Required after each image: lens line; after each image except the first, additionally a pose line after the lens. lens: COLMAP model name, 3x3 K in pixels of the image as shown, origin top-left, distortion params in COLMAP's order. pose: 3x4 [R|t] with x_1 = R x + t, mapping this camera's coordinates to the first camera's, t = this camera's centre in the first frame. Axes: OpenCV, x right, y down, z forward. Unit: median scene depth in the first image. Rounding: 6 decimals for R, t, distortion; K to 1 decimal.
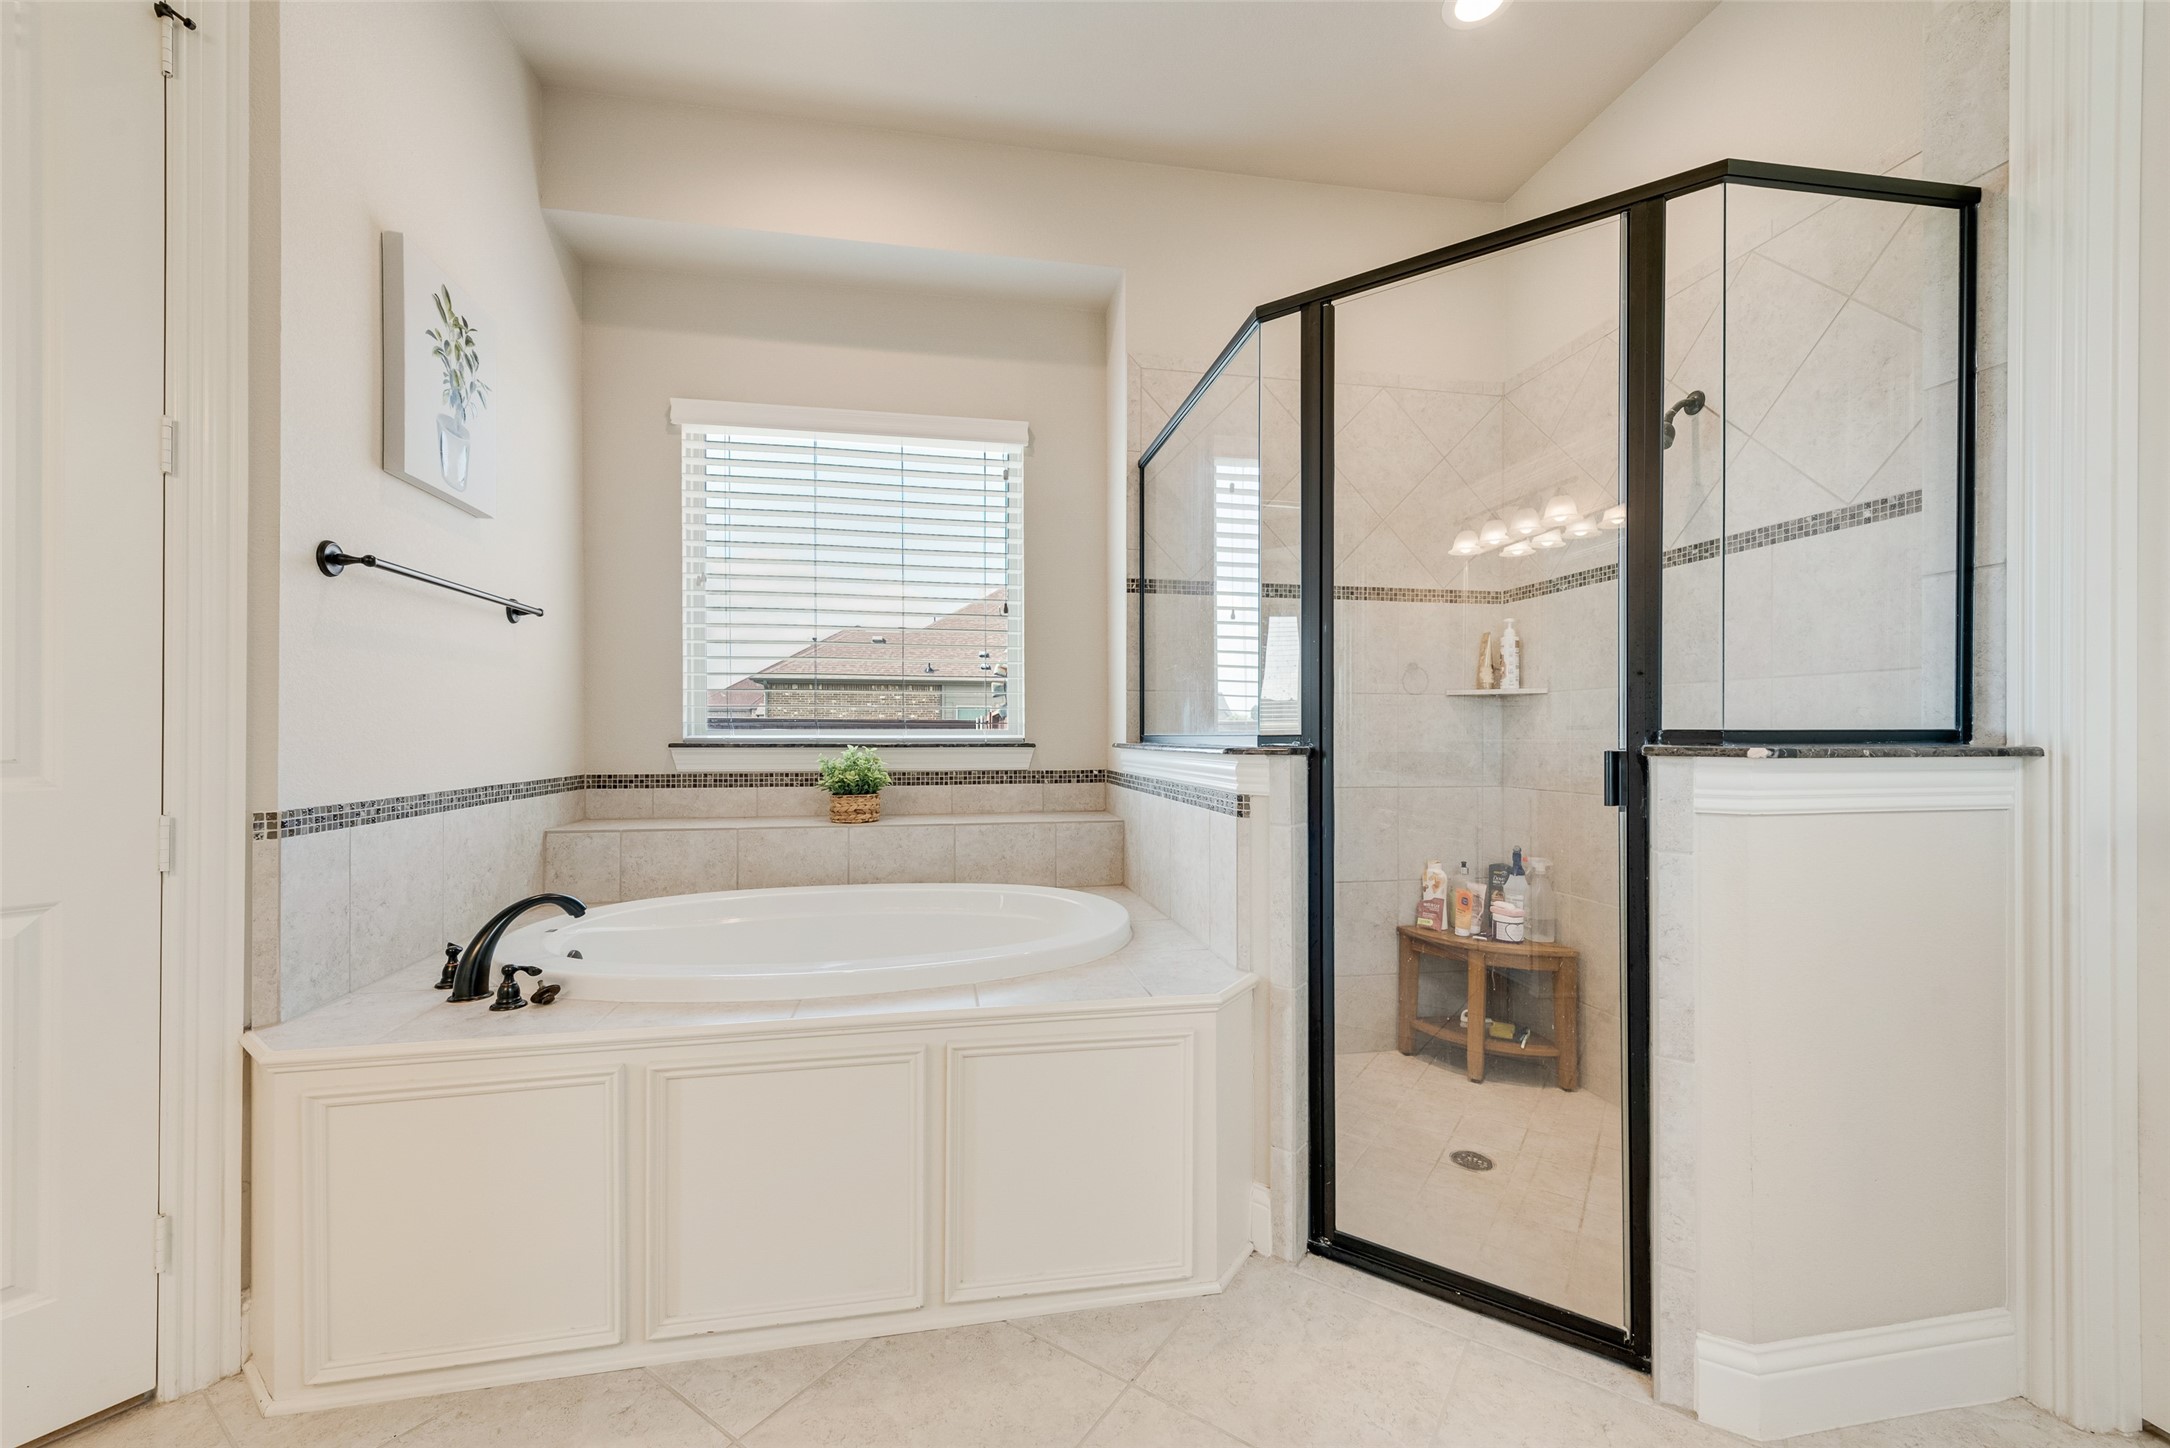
lens RADIAL K [[848.7, 0, 1084.5], [0, 848.7, 731.1], [0, 0, 1]] dist [0.009987, -0.000733]
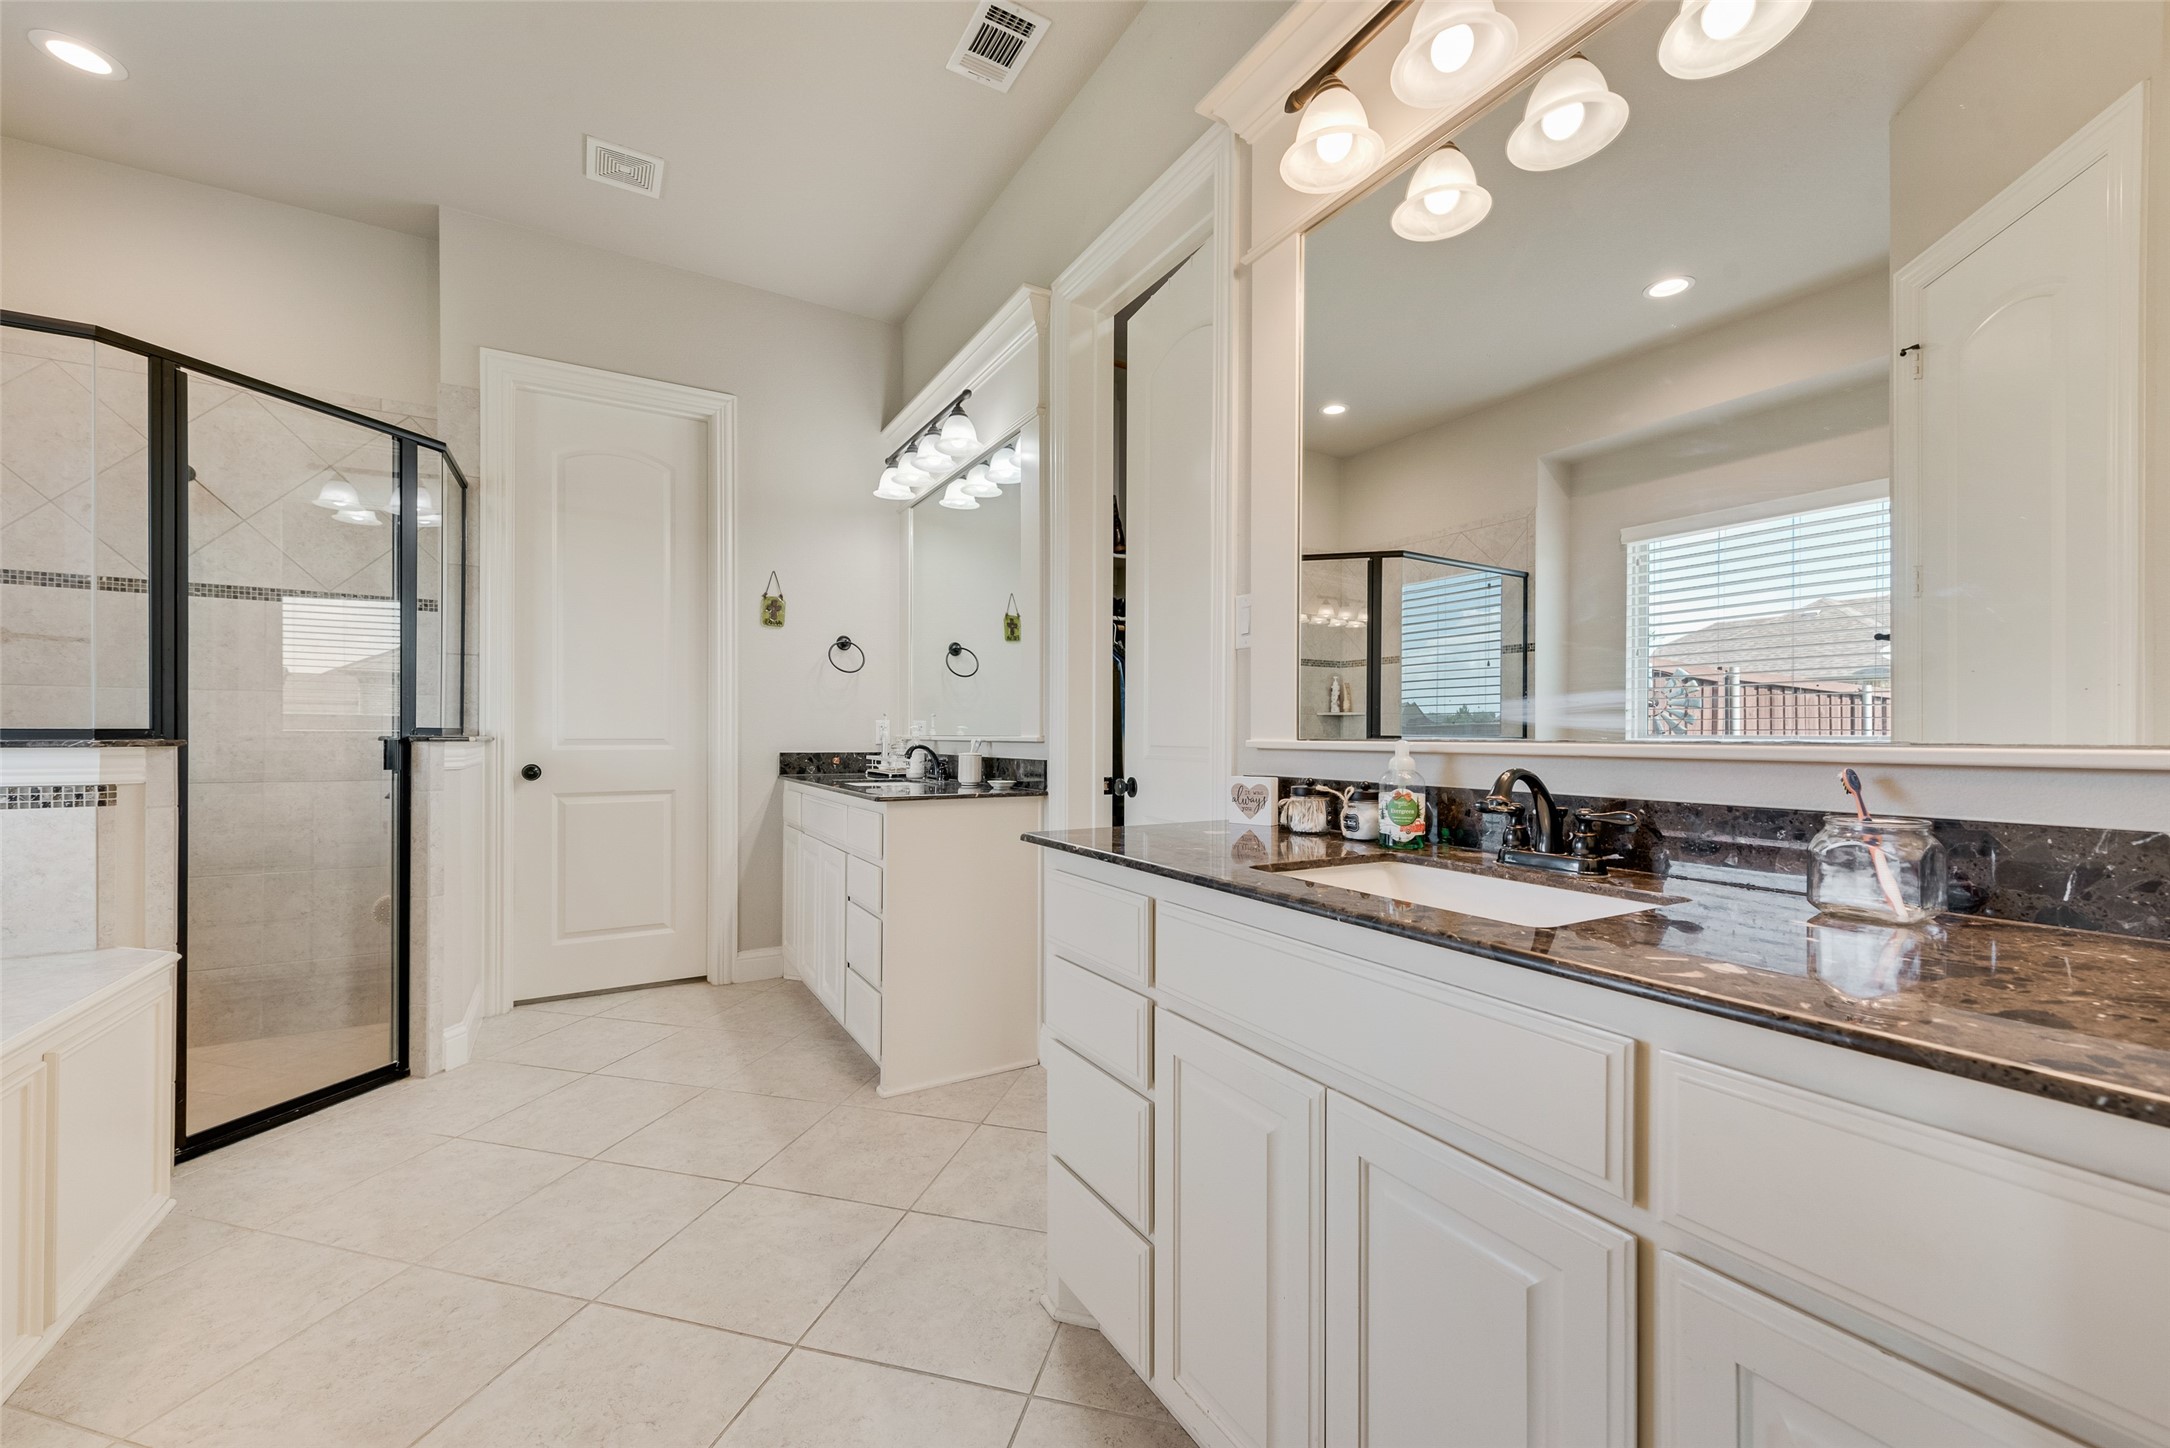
lens RADIAL K [[848.7, 0, 1085.1], [0, 848.7, 731.9], [0, 0, 1]] dist [0.009987, -0.000733]
pose [[-0.346590, 0.000328, 0.938017, -1.385396], [-0.006160, 0.999978, -0.002626, 0.003672], [-0.937996, -0.006688, -0.346580, 0.240979]]
